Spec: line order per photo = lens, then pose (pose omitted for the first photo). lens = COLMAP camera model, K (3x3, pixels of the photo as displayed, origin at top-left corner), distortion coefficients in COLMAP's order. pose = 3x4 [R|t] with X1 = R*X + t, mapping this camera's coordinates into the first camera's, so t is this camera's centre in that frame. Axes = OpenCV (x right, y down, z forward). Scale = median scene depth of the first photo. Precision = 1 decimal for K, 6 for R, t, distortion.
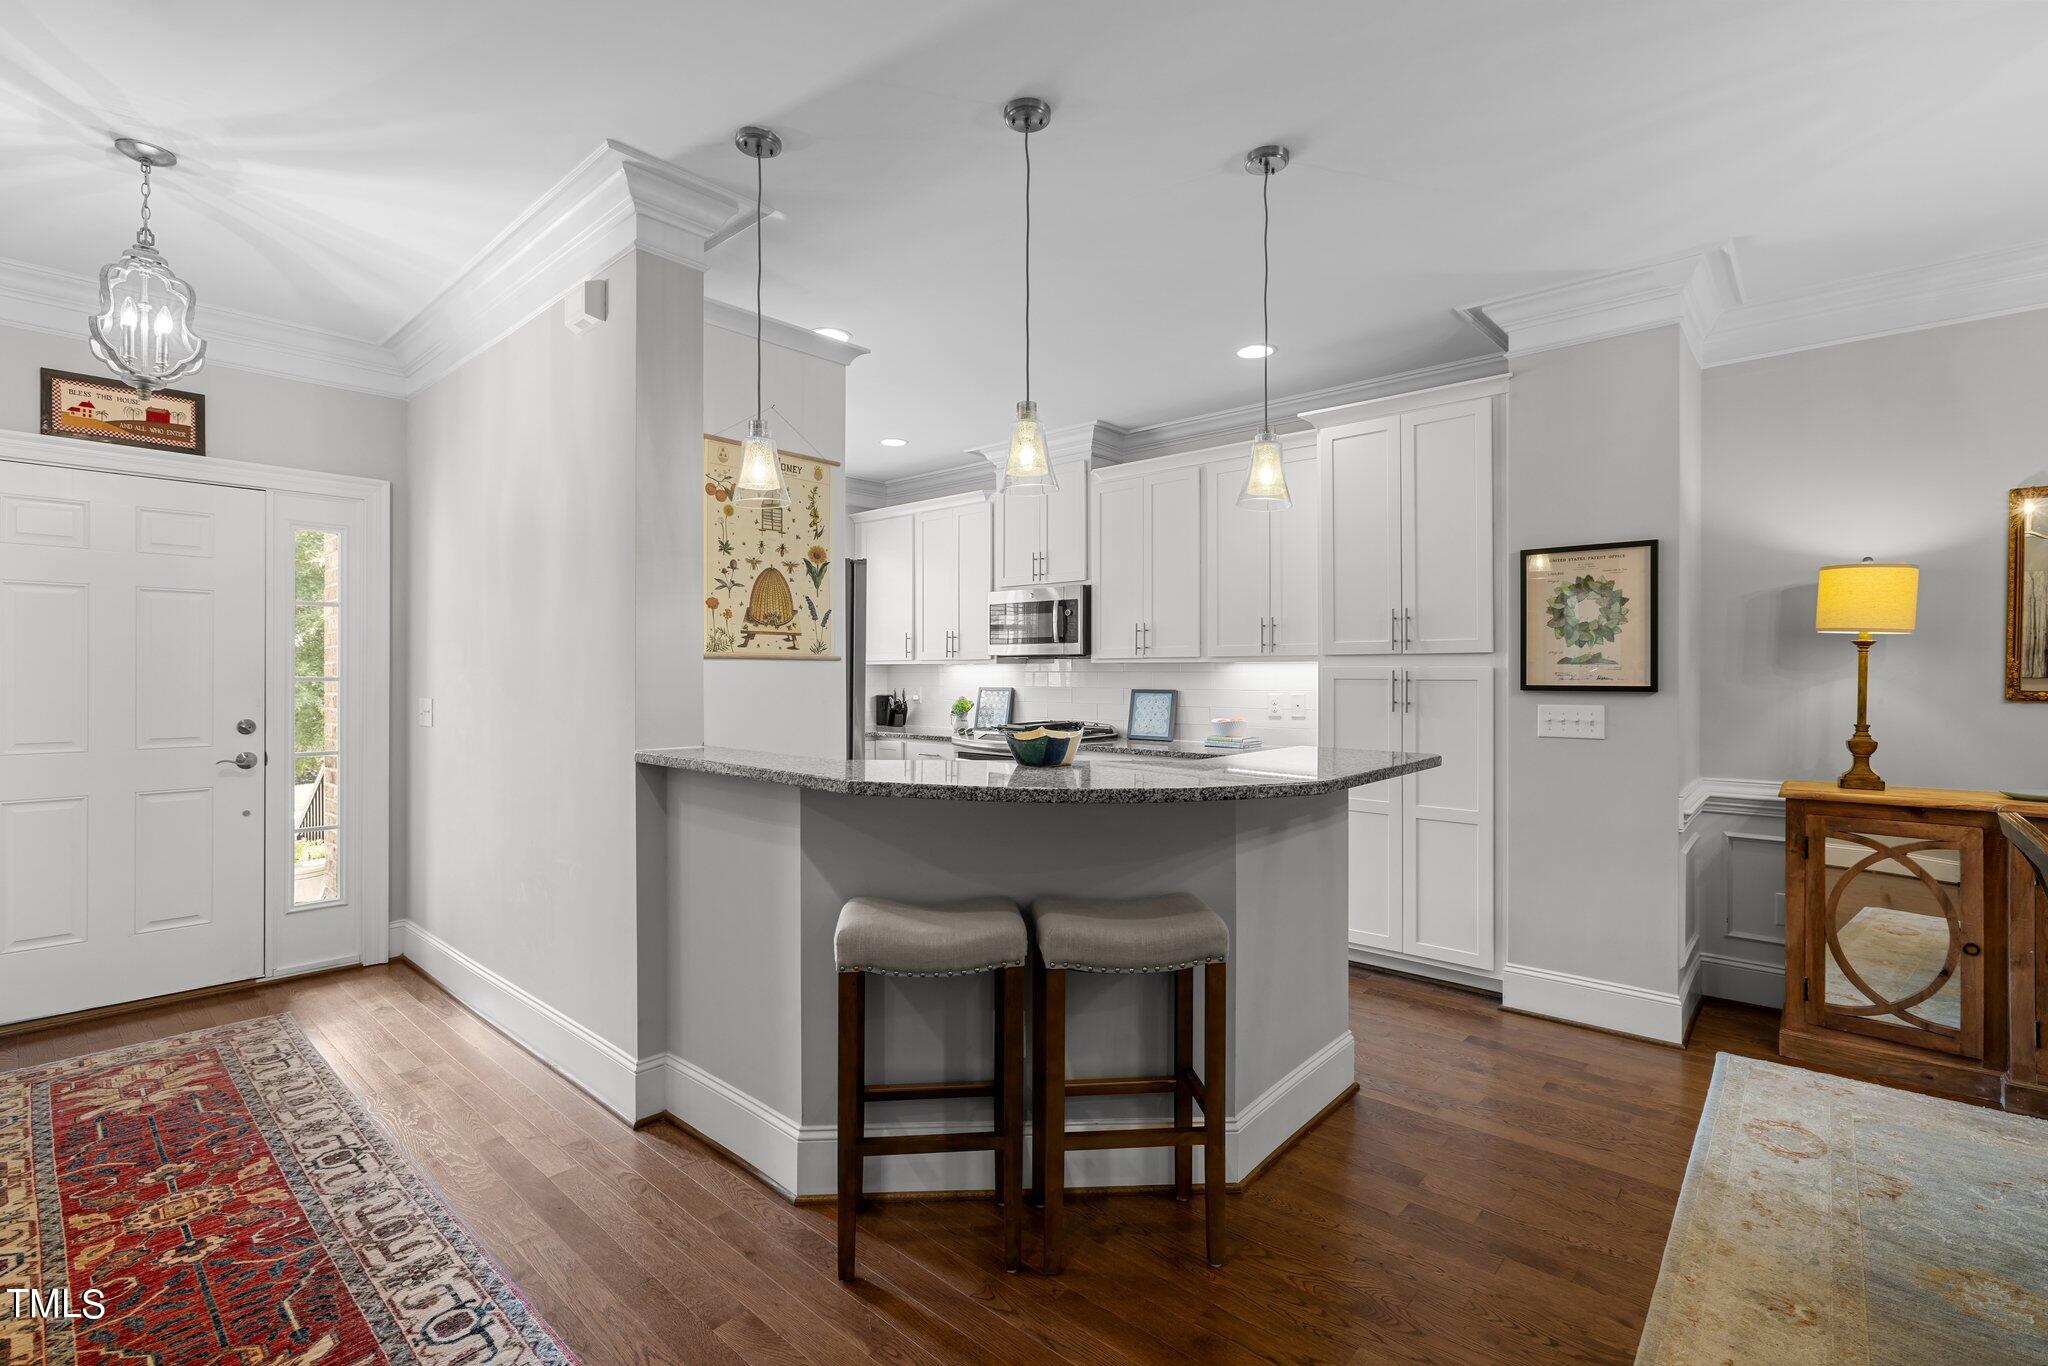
lens RADIAL K [[922.1, 0, 1014.1], [0, 922.1, 676.1], [0, 0, 1]] dist [-0.000121, 0.000658]
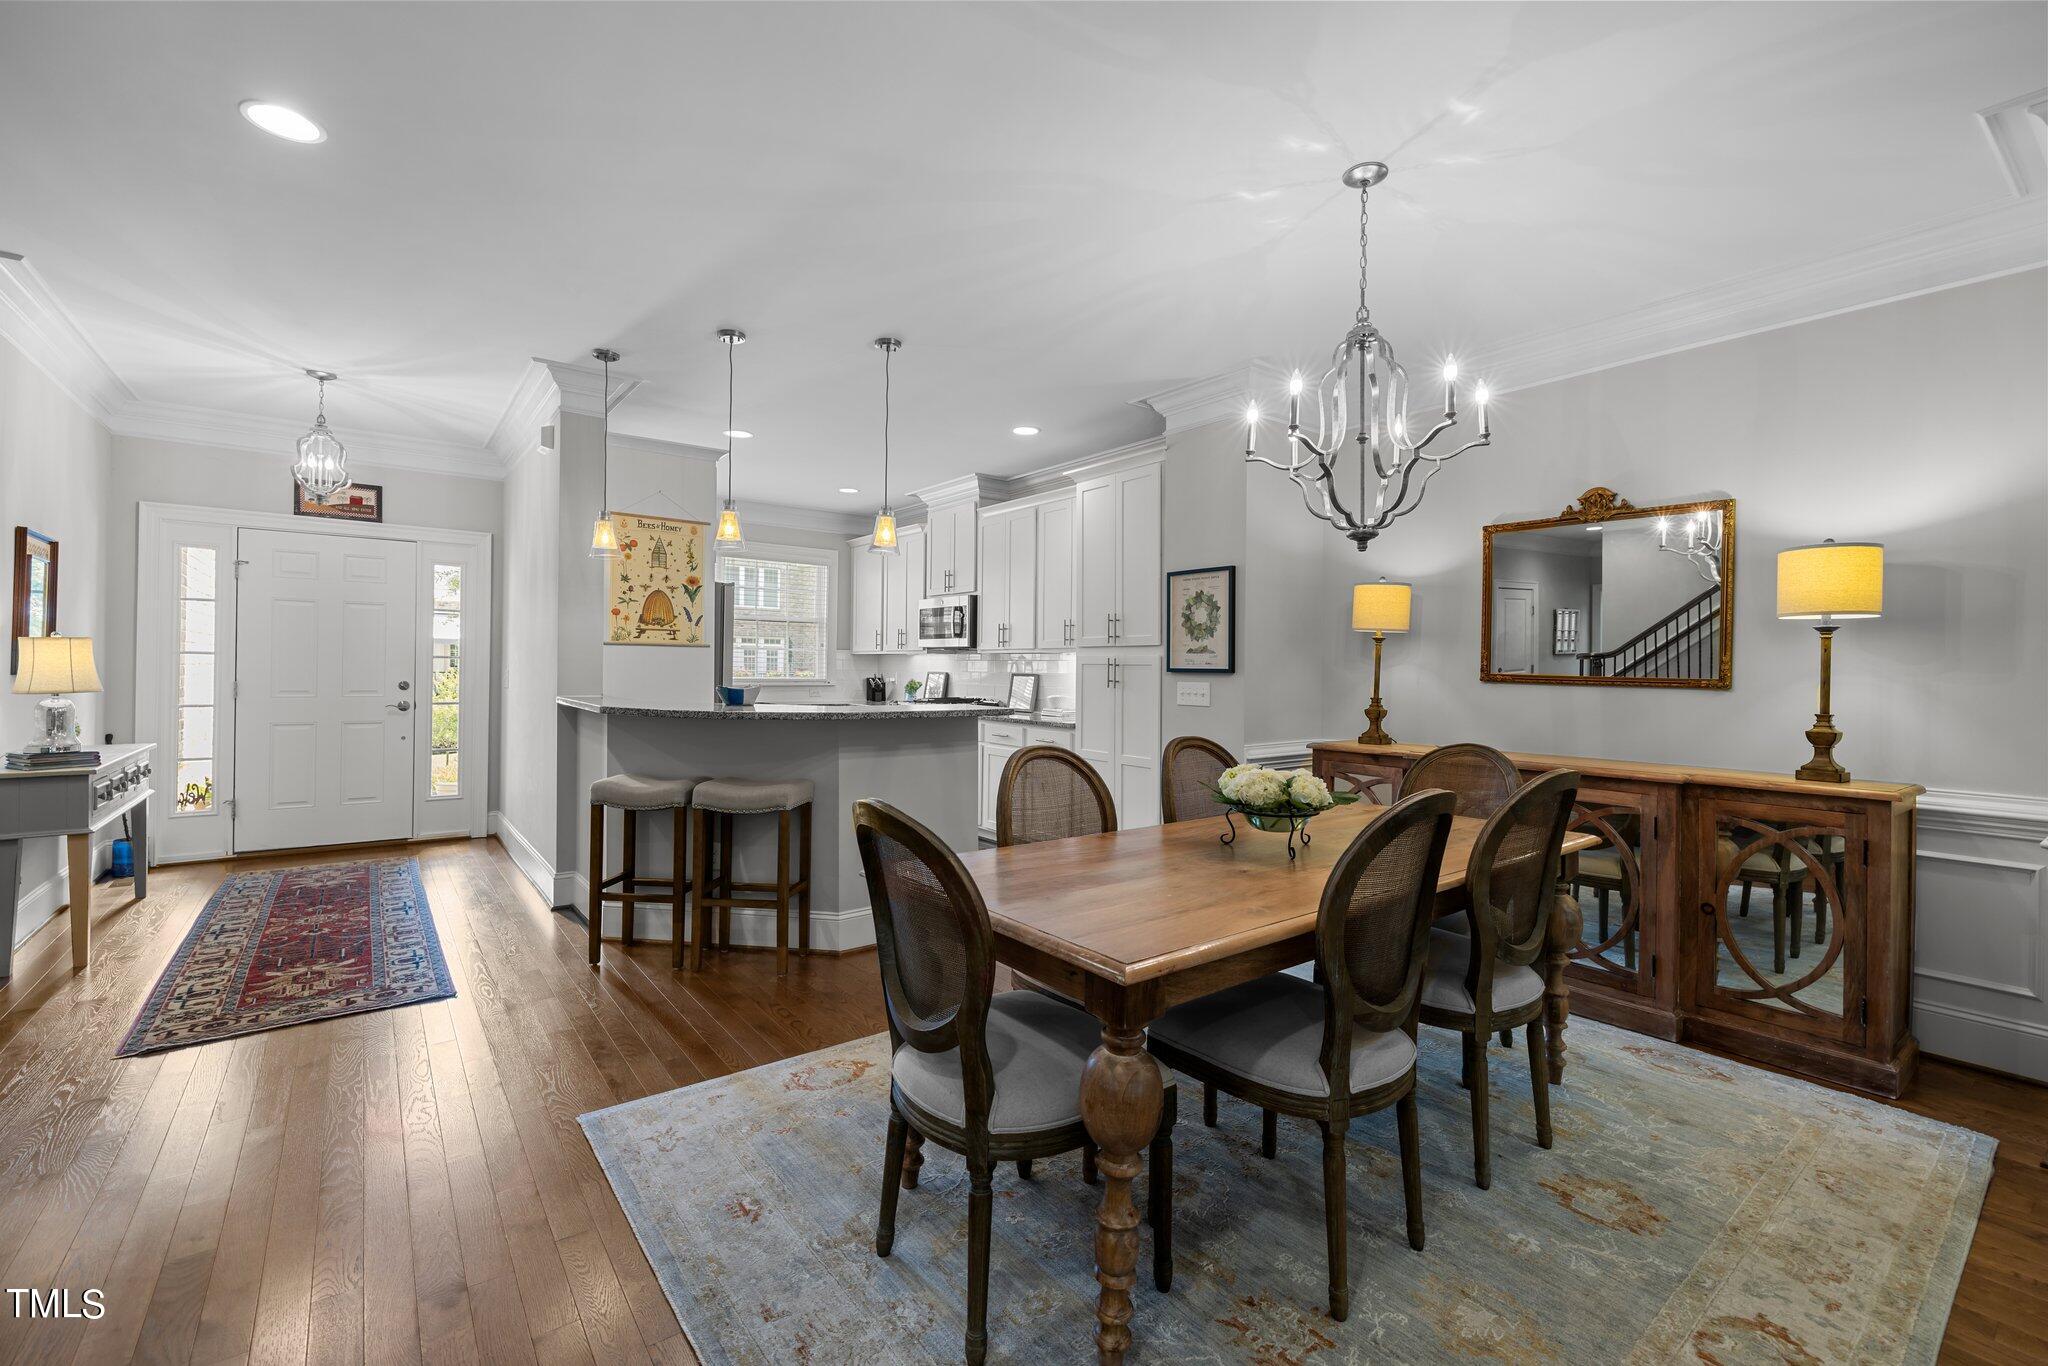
lens RADIAL K [[871.5, 0, 1012.0], [0, 871.5, 671.8], [0, 0, 1]] dist [0.007581, -0.000122]
pose [[0.981786, 0.011796, -0.189625, 0.629086], [-0.011770, 0.999930, 0.001264, 0.017909], [0.189626, 0.000991, 0.981856, -0.390917]]
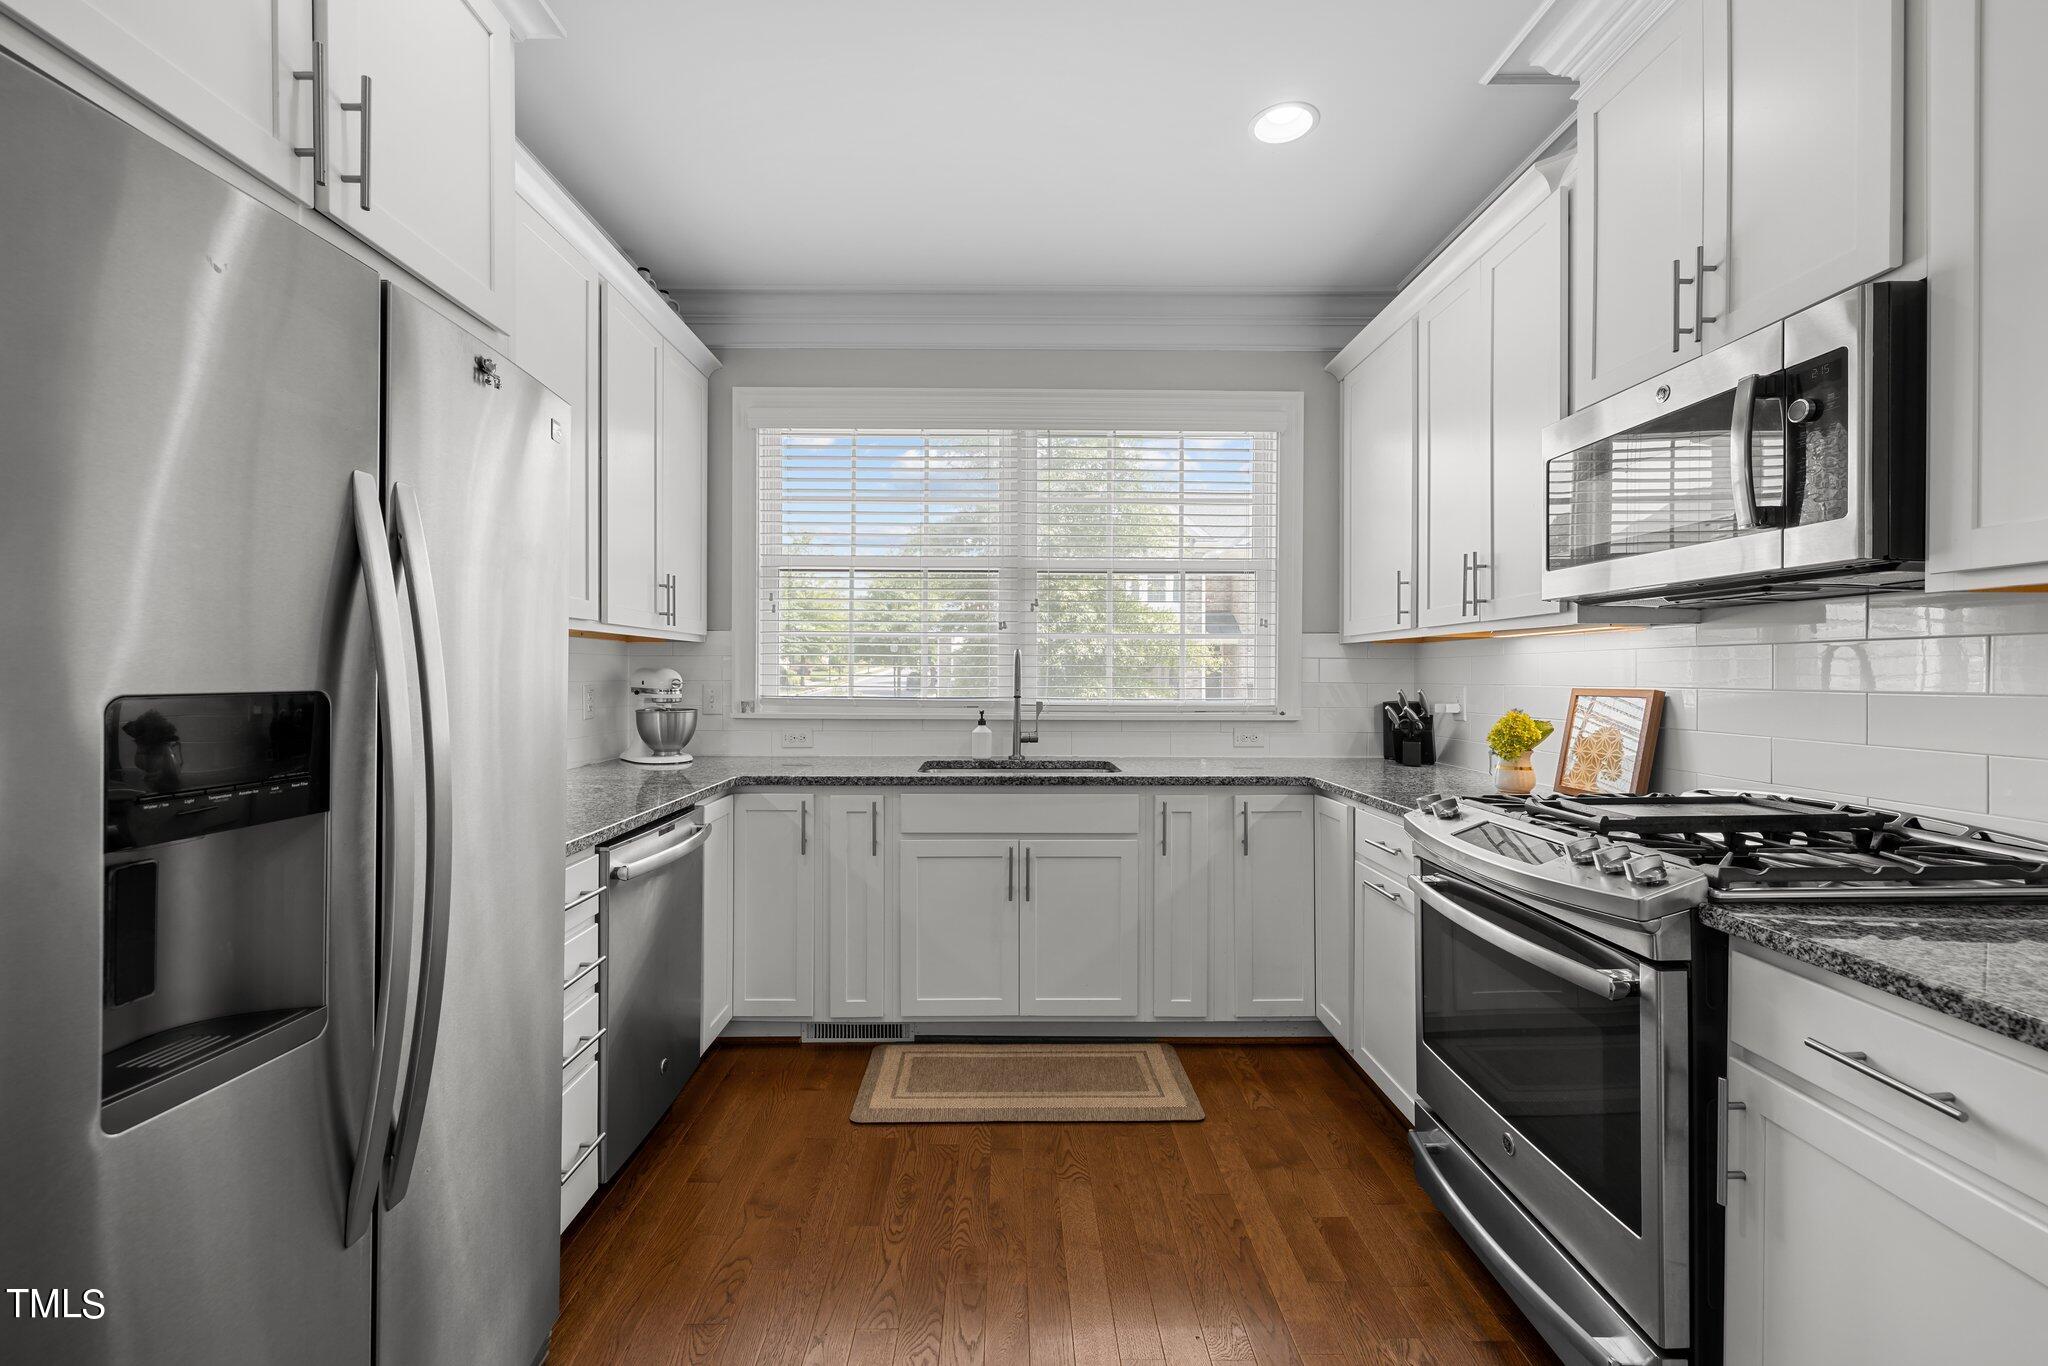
lens RADIAL K [[858.0, 0, 1016.6], [0, 858.0, 668.9], [0, 0, 1]] dist [0.001507, -0.000150]
pose [[0.676950, 0.002149, -0.736026, 0.149091], [-0.008954, 0.999946, -0.005315, 0.015330], [0.735975, 0.010188, 0.676932, 1.121710]]
